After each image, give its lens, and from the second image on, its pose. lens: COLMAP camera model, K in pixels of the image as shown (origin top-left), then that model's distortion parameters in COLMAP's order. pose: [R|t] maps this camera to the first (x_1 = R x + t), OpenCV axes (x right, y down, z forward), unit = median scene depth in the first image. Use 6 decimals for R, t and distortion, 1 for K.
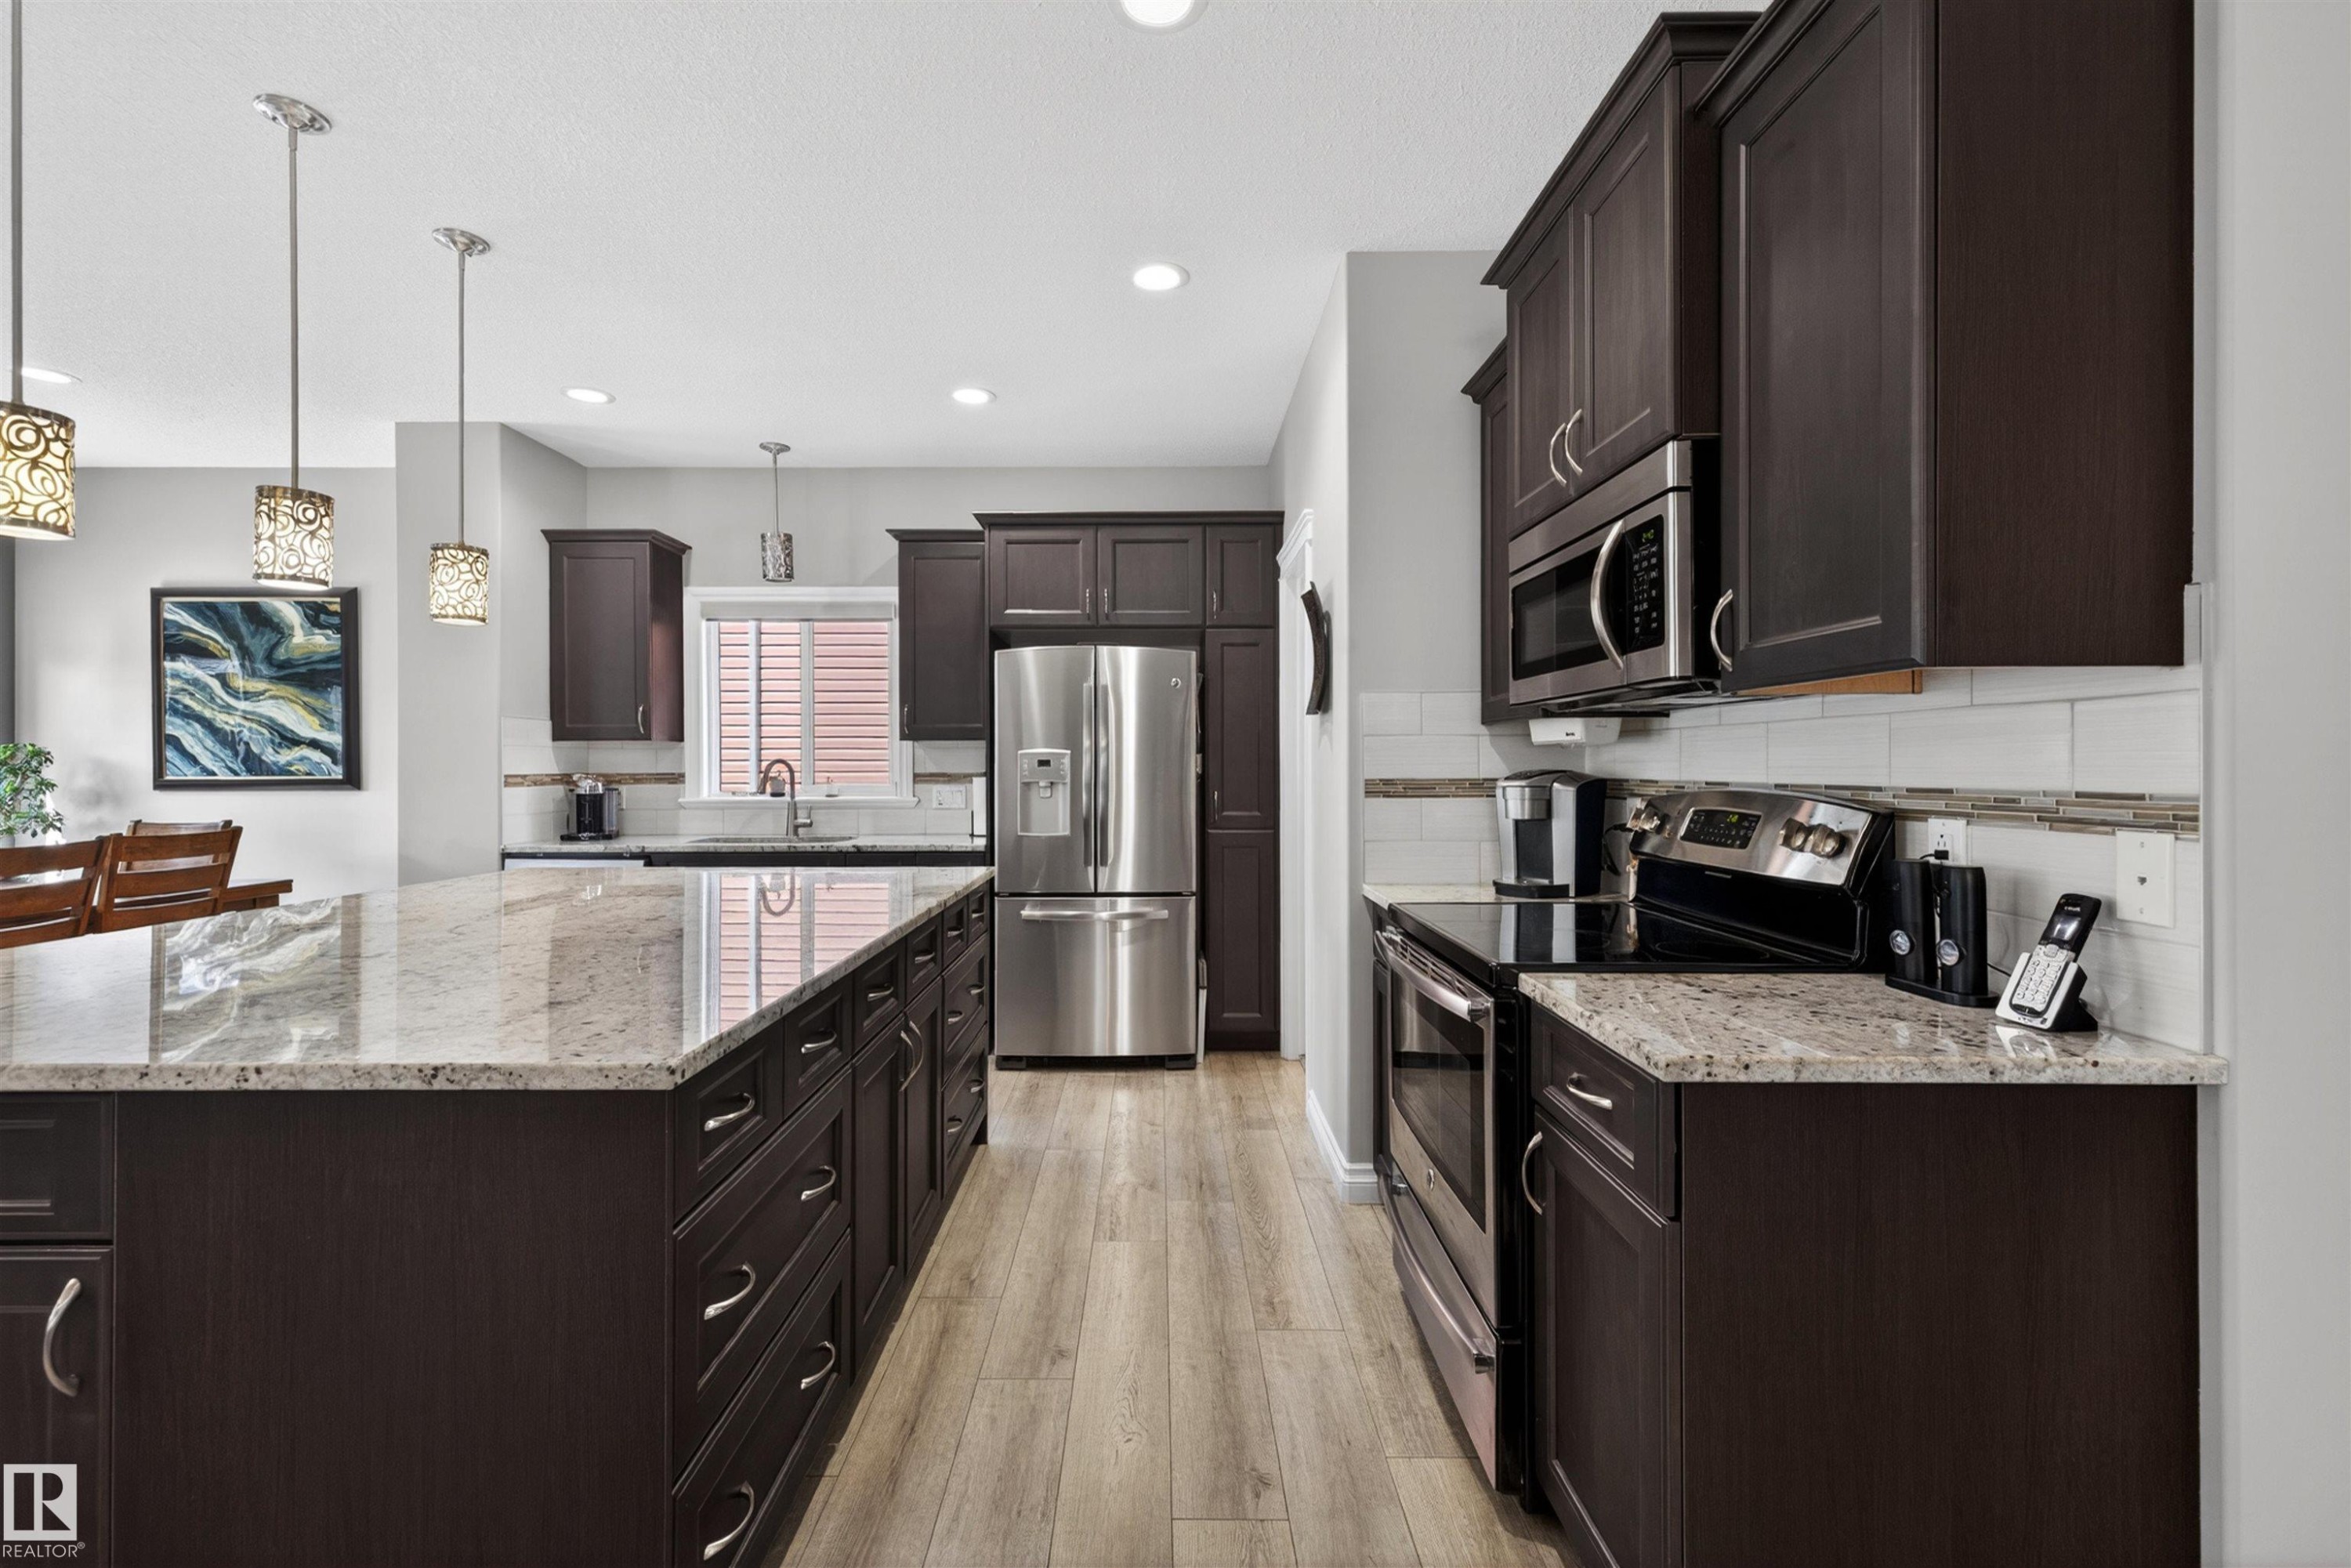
lens RADIAL K [[991.0, 0, 1164.5], [0, 991.0, 762.3], [0, 0, 1]] dist [0.011255, -0.000237]
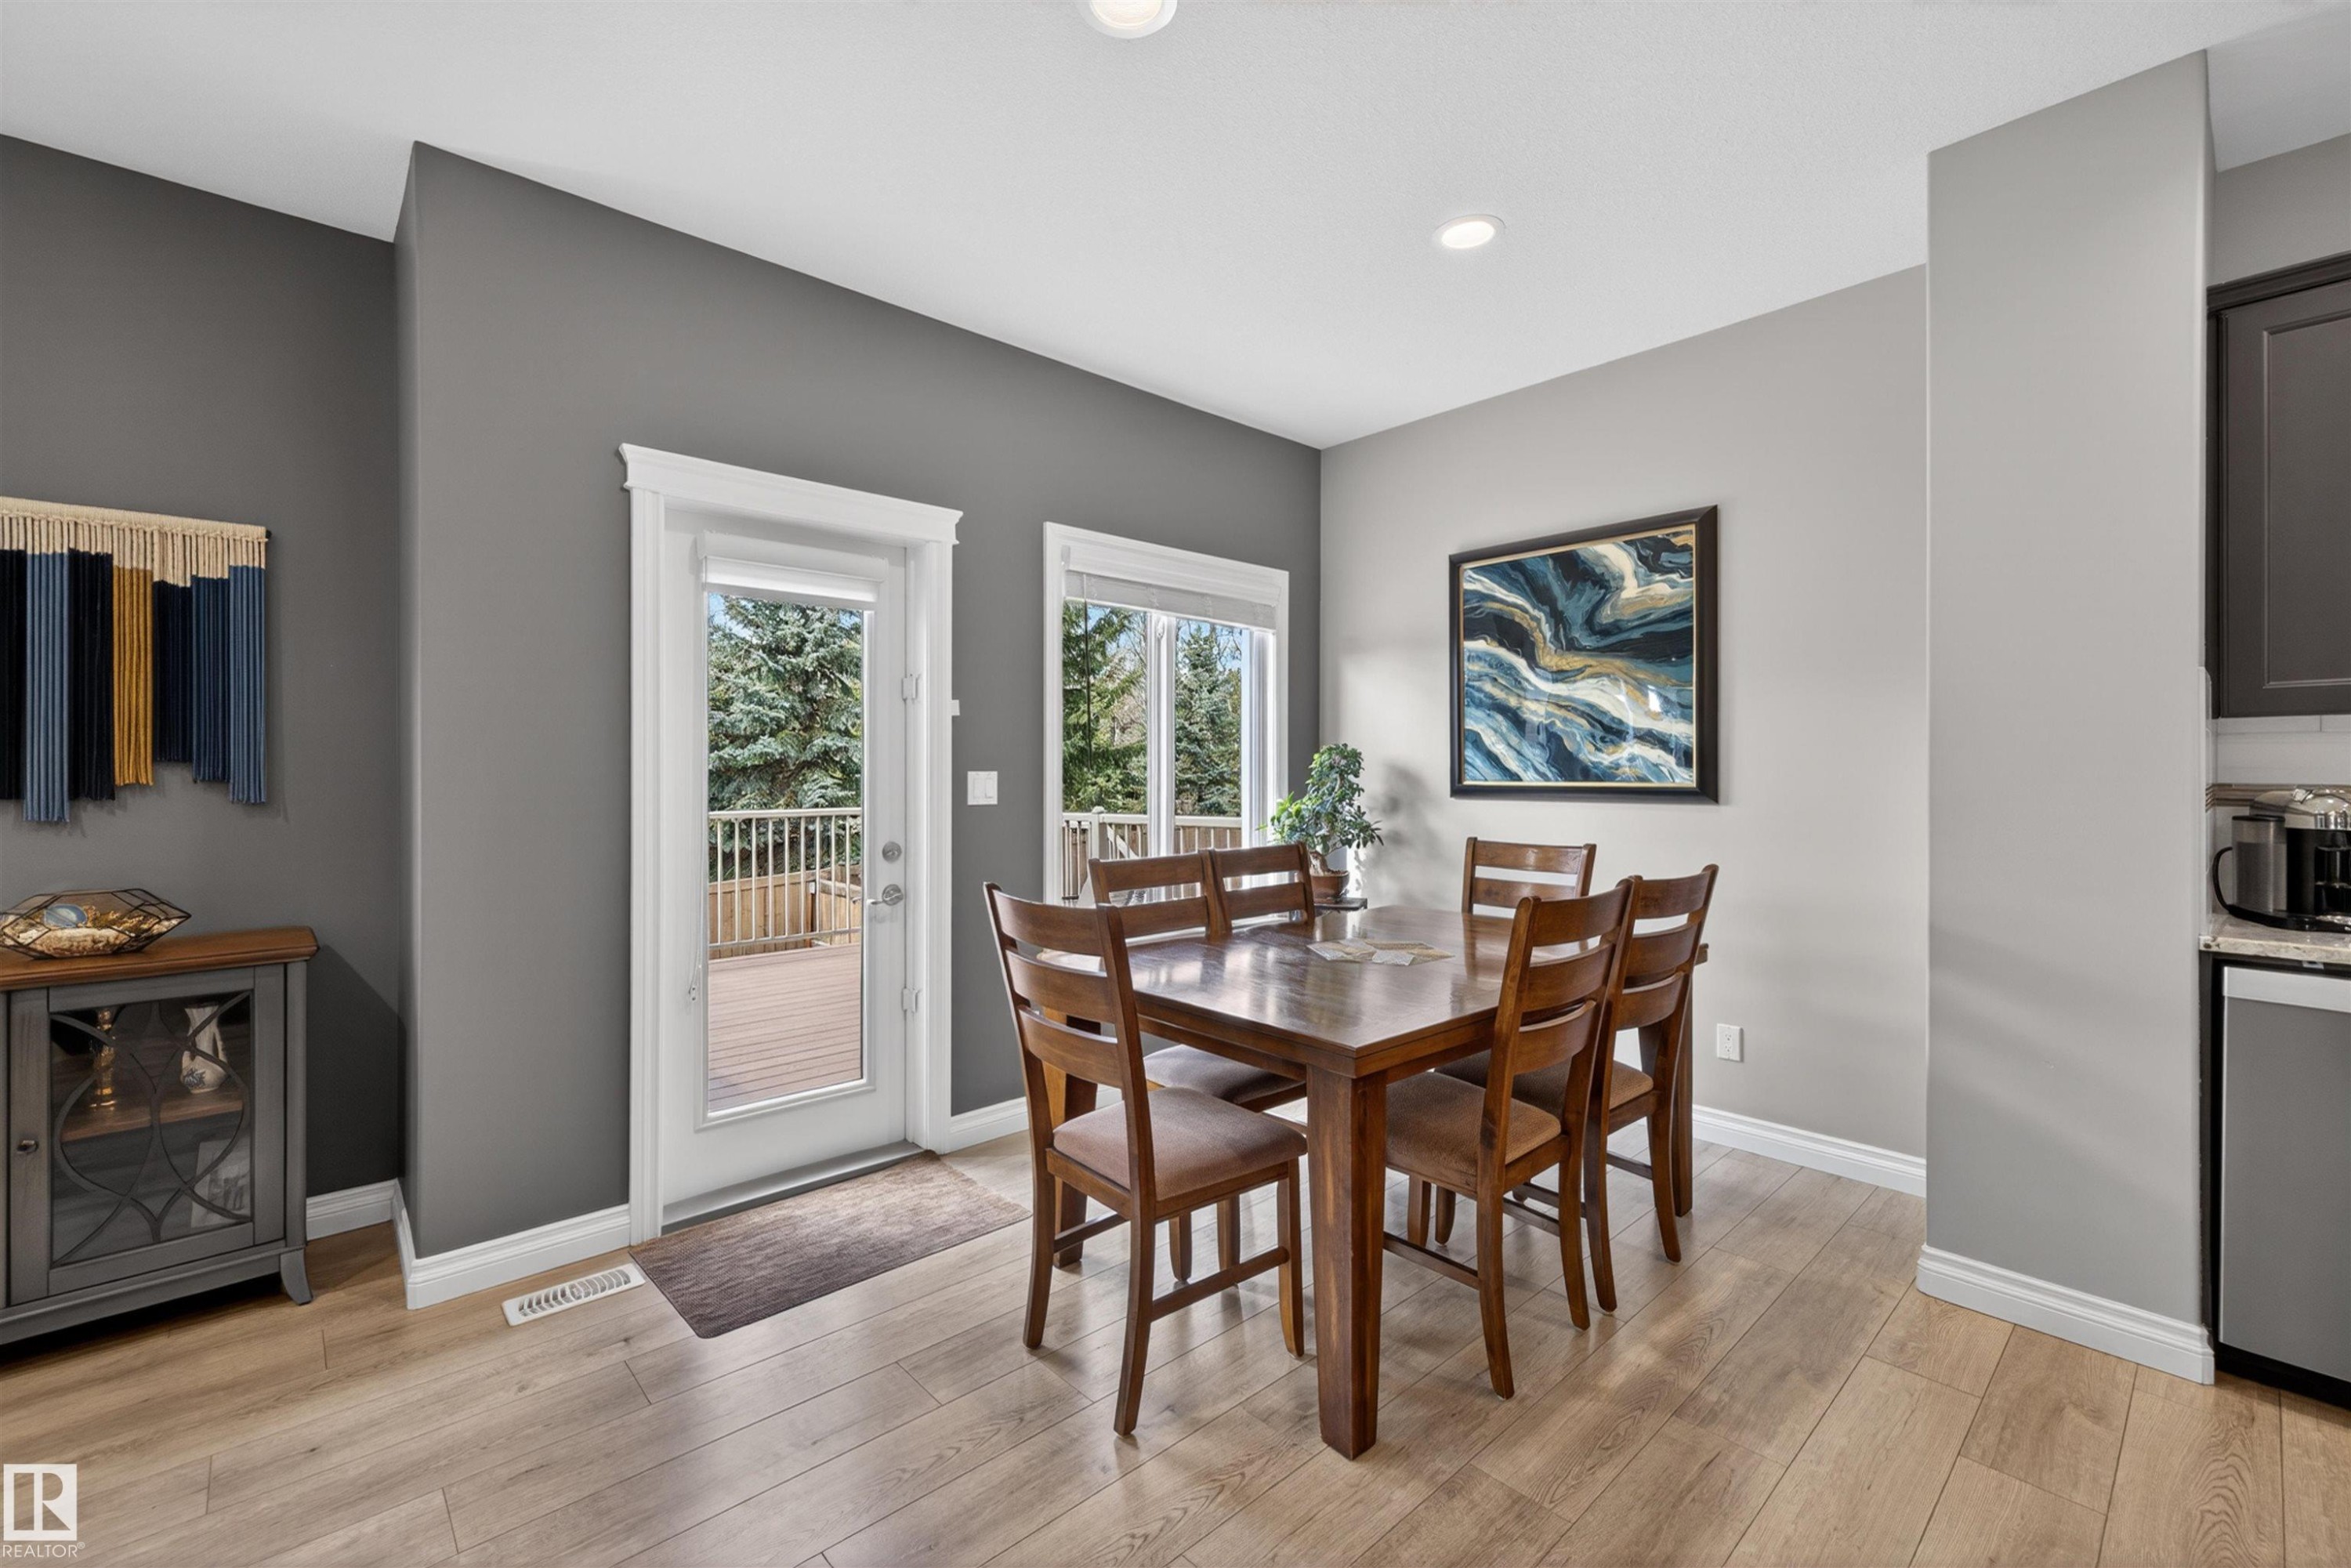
lens RADIAL K [[991.0, 0, 1164.5], [0, 991.0, 762.3], [0, 0, 1]] dist [0.011255, -0.000237]
pose [[0.669550, -0.003503, -0.742759, -0.559884], [0.003891, 0.999992, -0.001209, -0.001289], [0.742757, -0.002081, 0.669558, 0.271570]]
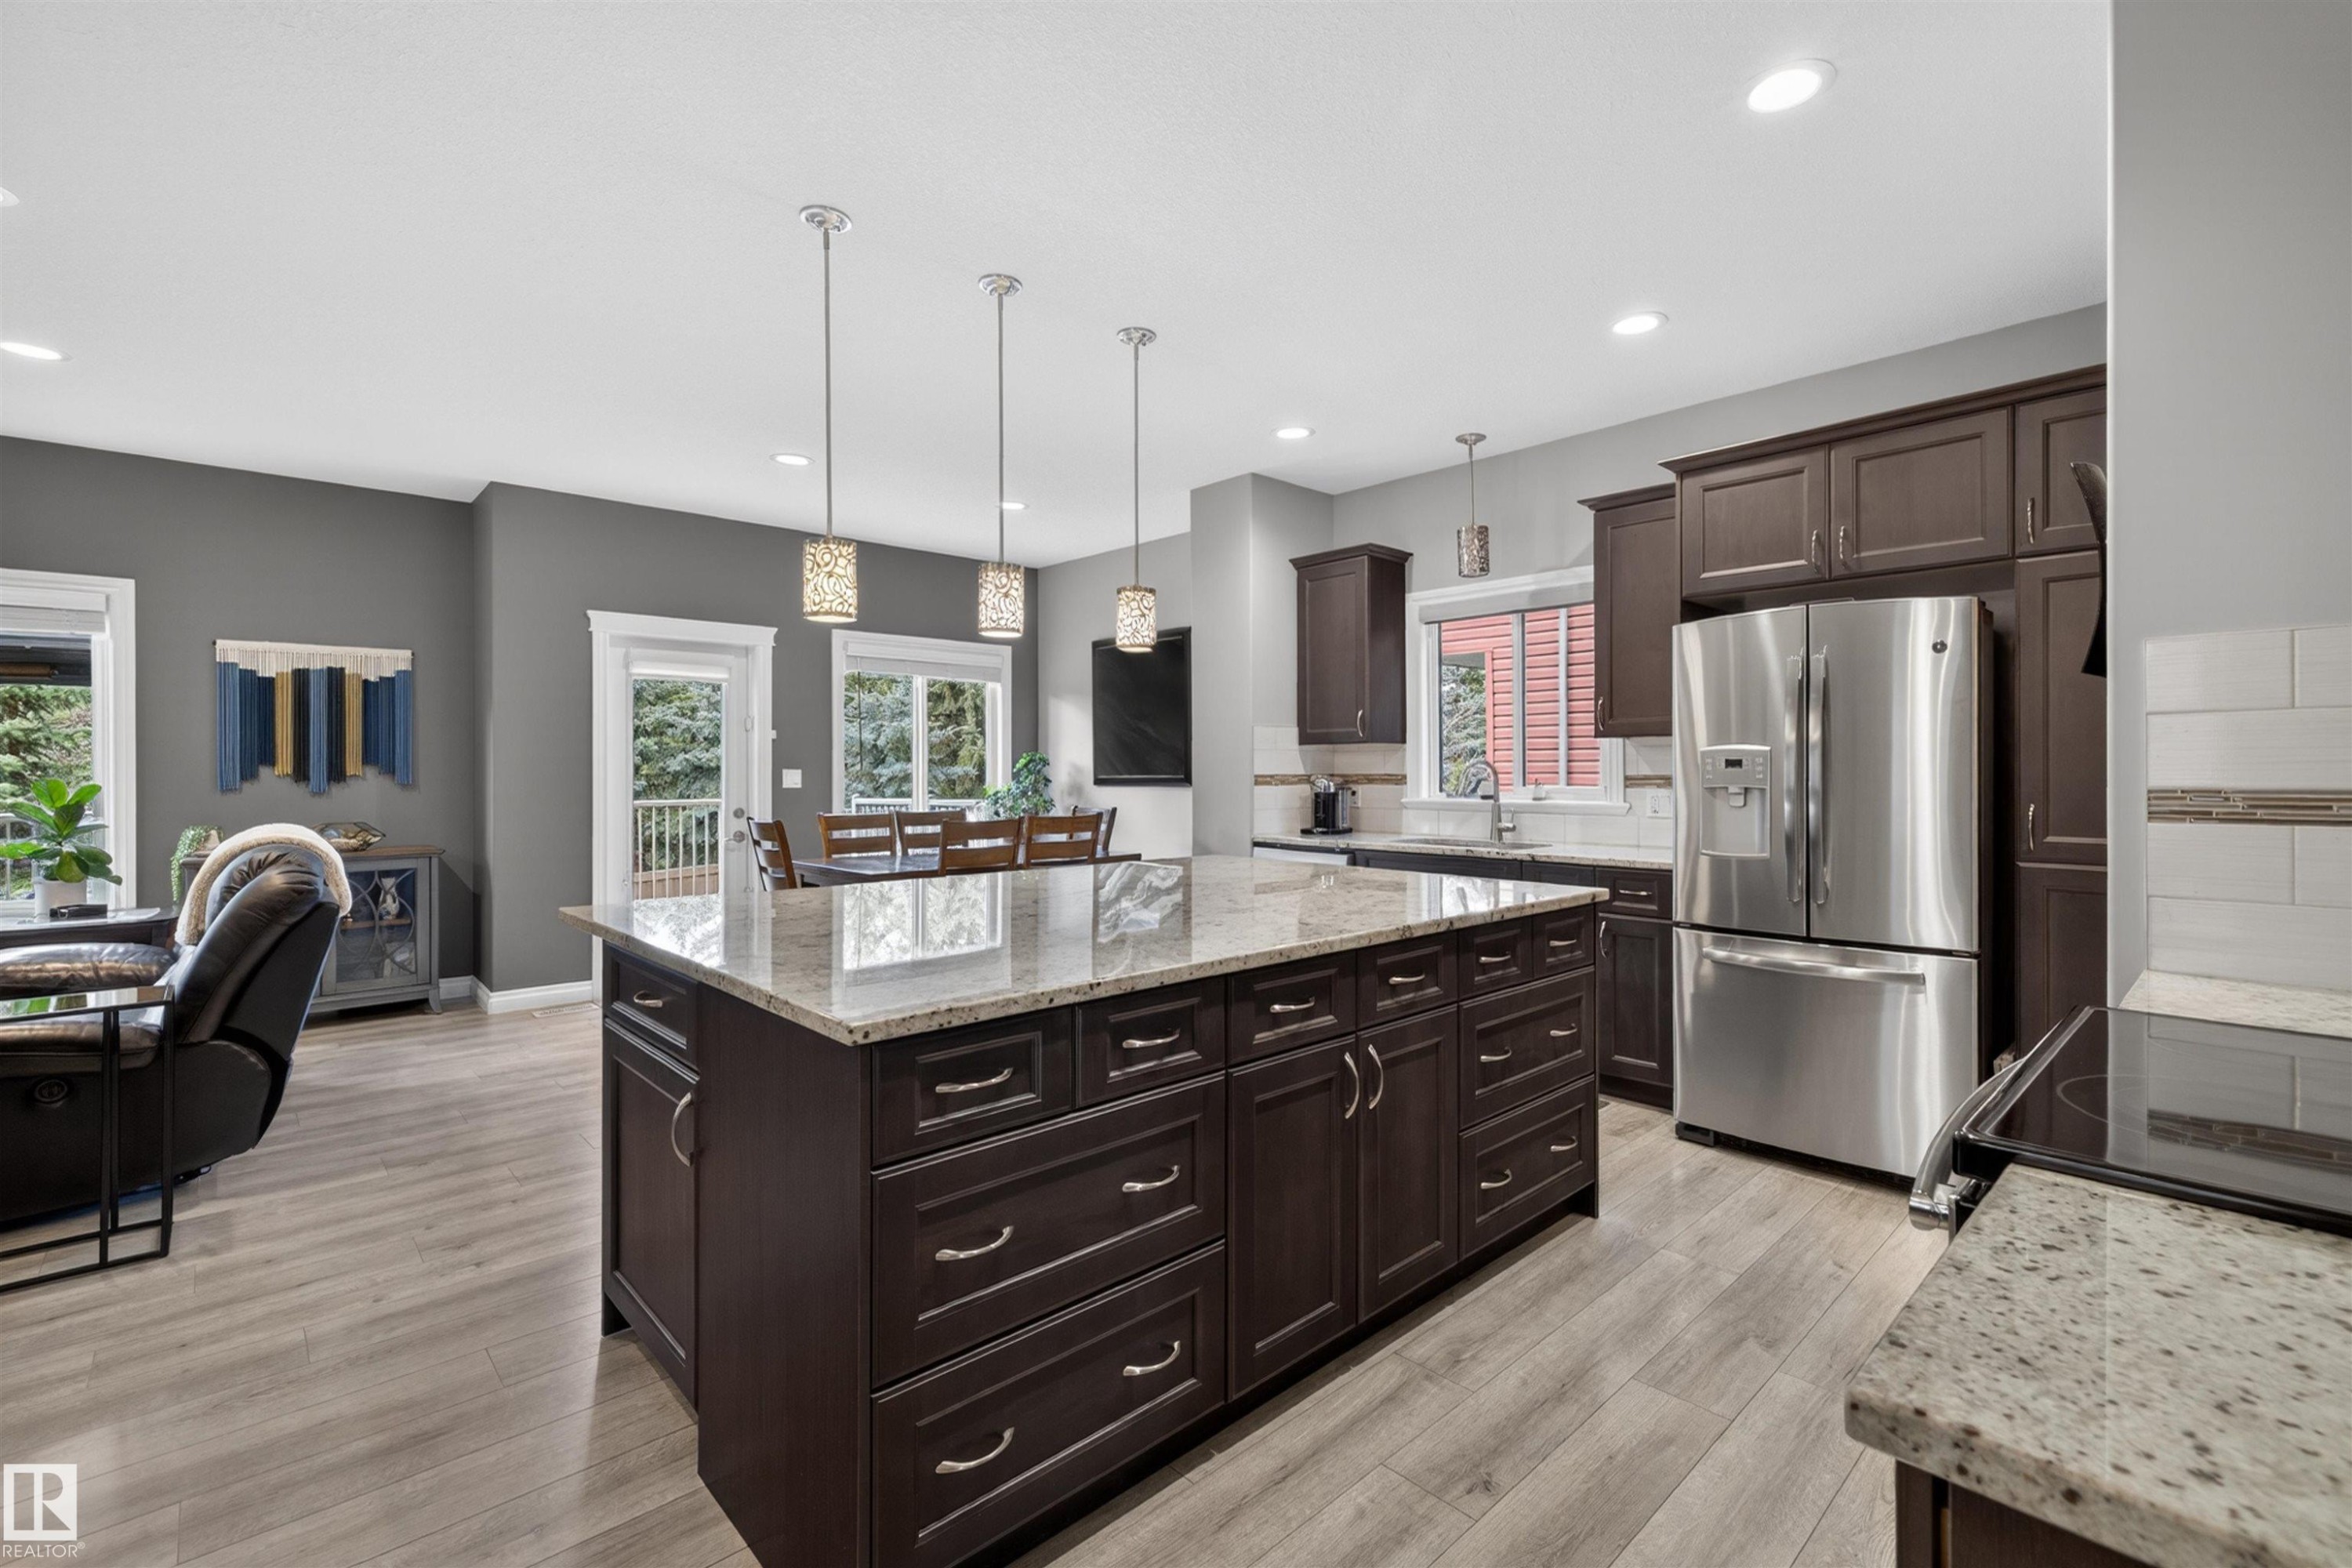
lens RADIAL K [[1045.3, 0, 1239.5], [0, 1045.3, 768.7], [0, 0, 1]] dist [0.020048, -0.010130]
pose [[0.690305, -0.000067, -0.723519, 0.193388], [0.004254, 0.999983, 0.003967, 0.000308], [0.723506, -0.005816, 0.690293, 0.130994]]
